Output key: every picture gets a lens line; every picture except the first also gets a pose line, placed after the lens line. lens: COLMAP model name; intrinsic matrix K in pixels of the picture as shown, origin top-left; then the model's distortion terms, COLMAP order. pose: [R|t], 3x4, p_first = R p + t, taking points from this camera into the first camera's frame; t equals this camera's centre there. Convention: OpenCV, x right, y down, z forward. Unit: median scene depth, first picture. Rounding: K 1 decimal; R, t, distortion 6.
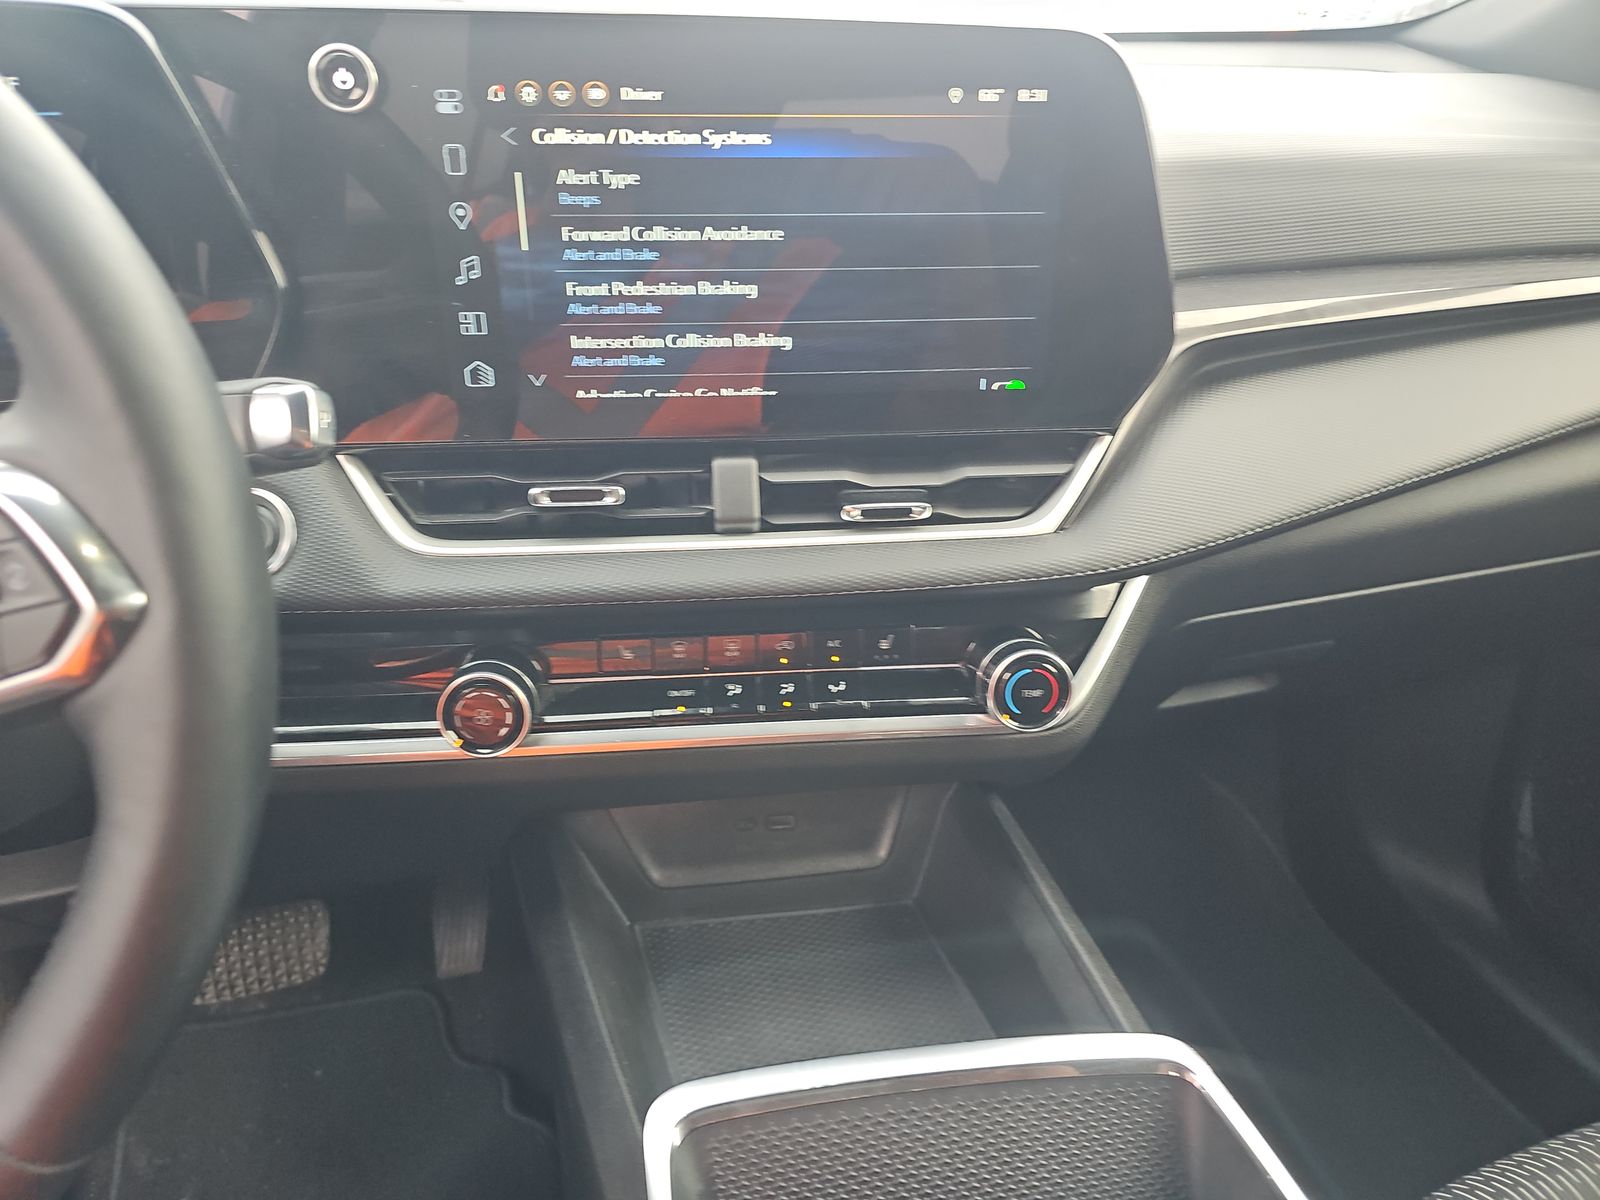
lens RADIAL K [[1011.6, 0, 794.2], [0, 1011.6, 612.6], [0, 0, 1]] dist [0.038611, -0.039172]
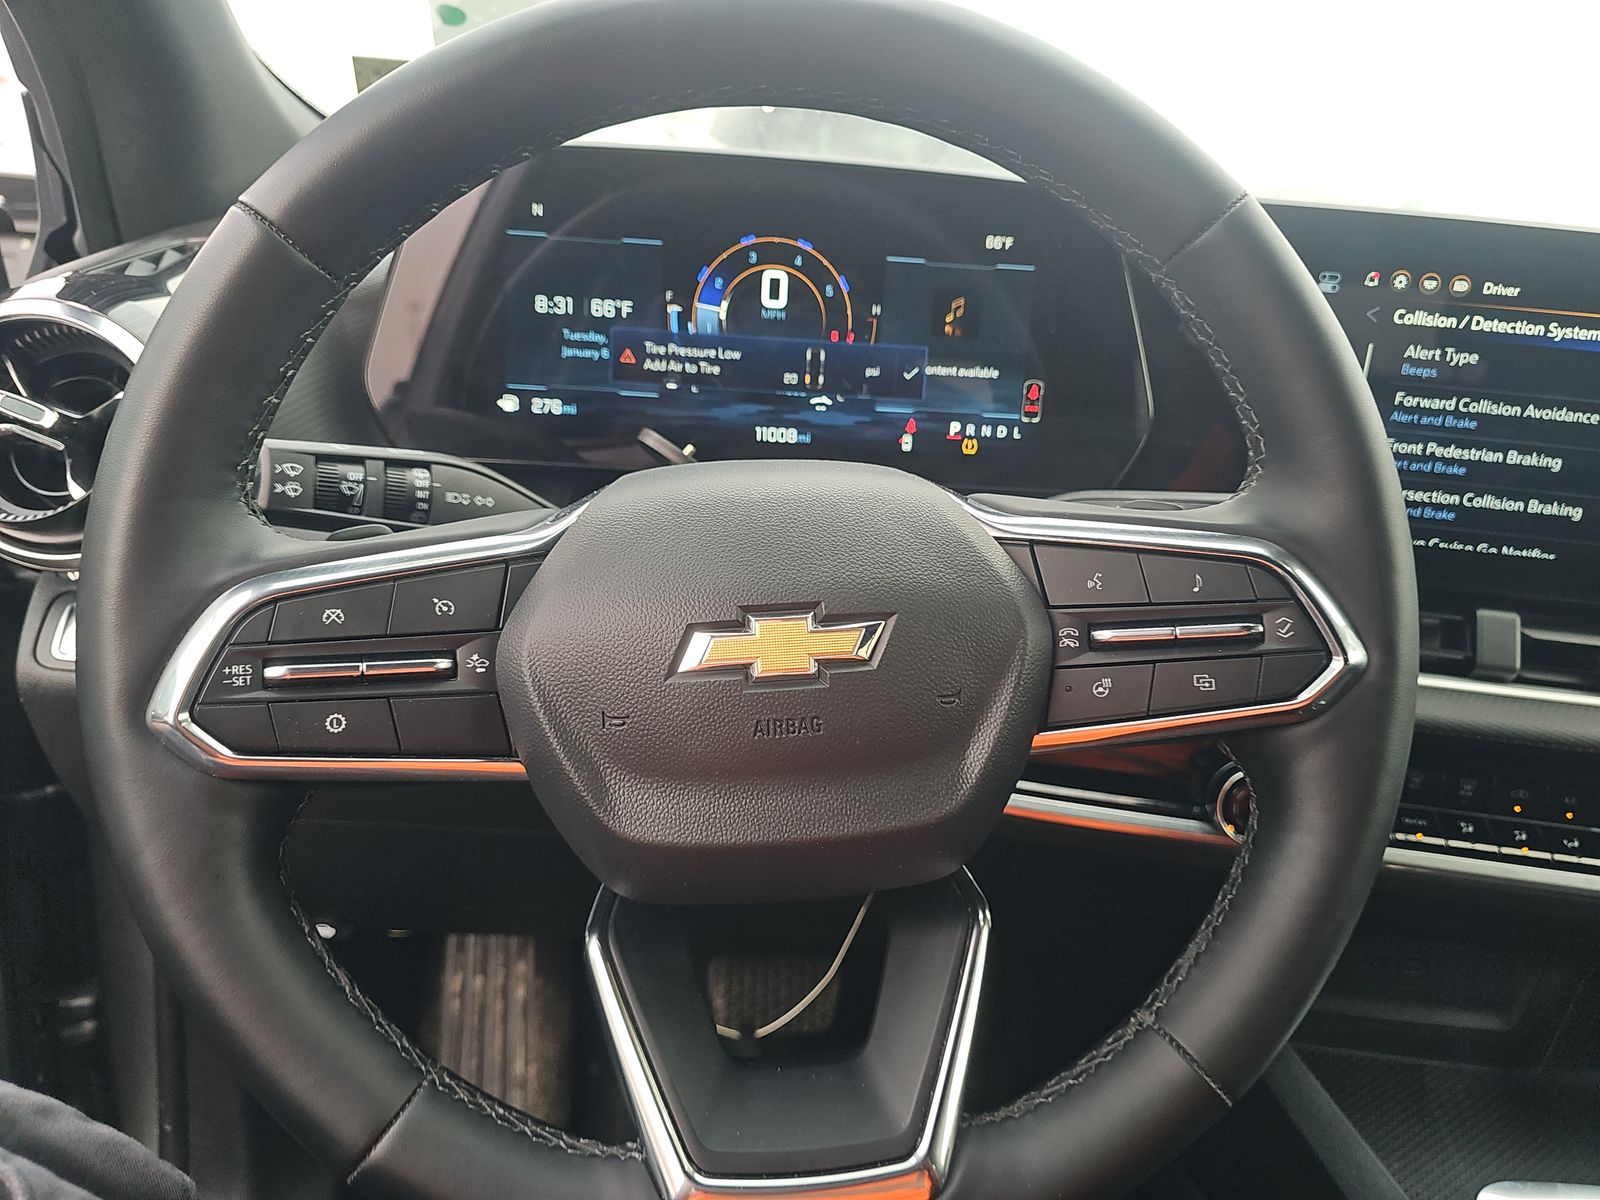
lens RADIAL K [[1011.6, 0, 794.2], [0, 1011.6, 612.6], [0, 0, 1]] dist [0.038611, -0.039172]
pose [[0.977468, 0.137584, -0.160086, -0.656408], [-0.155776, 0.981956, -0.107223, 0.085867], [0.142445, 0.129744, 0.981262, -0.174232]]
